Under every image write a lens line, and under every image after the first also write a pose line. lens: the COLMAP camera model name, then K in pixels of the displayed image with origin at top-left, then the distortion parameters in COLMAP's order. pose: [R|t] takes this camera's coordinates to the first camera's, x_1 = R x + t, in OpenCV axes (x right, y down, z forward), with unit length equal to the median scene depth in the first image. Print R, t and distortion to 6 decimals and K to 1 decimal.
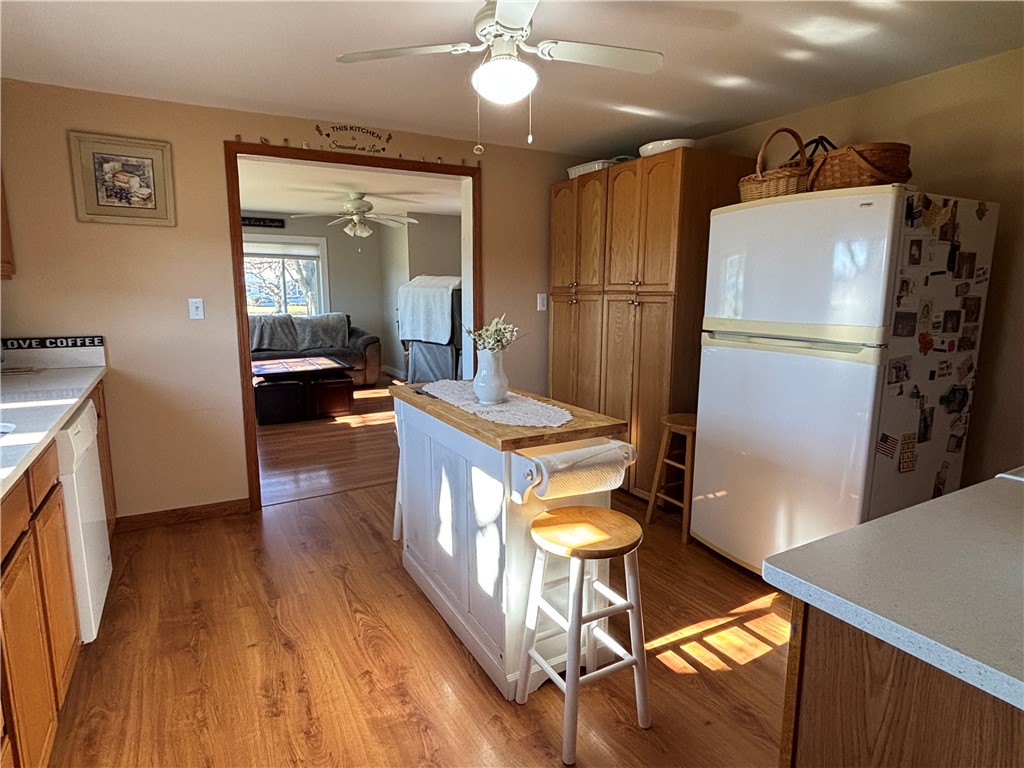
lens RADIAL K [[580.4, 0, 513.0], [0, 580.4, 385.9], [0, 0, 1]] dist [-0.005504, -0.001276]
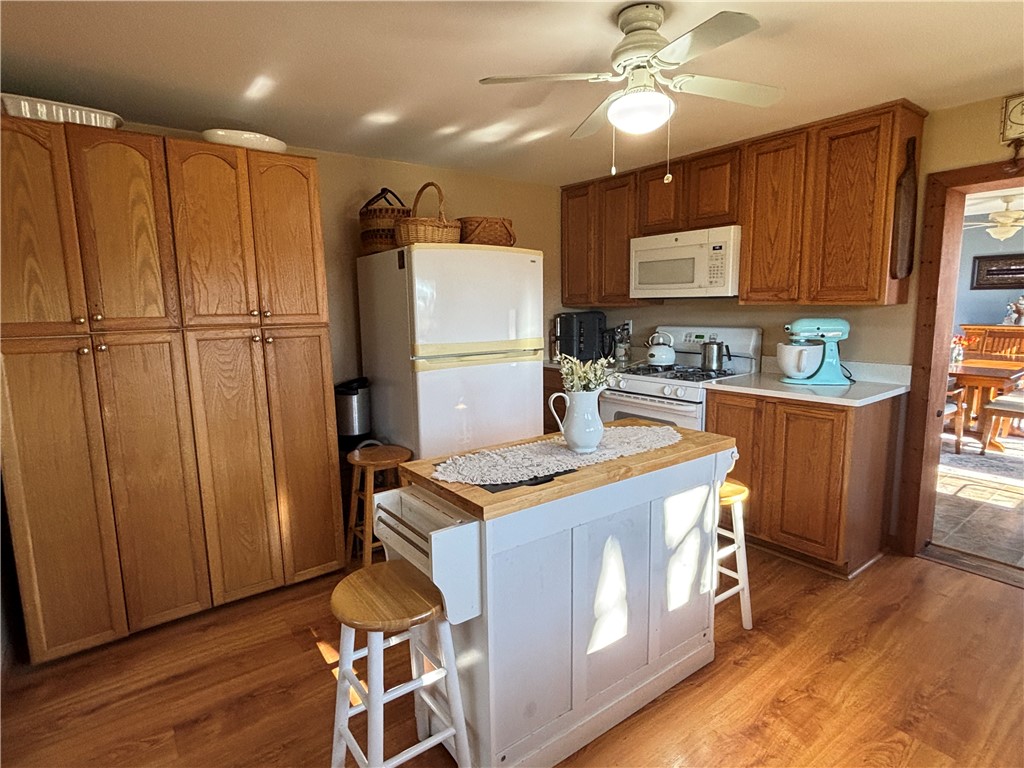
lens RADIAL K [[541.7, 0, 512.7], [0, 541.7, 384.0], [0, 0, 1]] dist [-0.005507, -0.001631]
pose [[-0.124074, -0.137294, 0.982729, -0.531372], [0.180169, 0.970802, 0.158375, -0.140098], [-0.975779, 0.196707, -0.095716, 0.764221]]
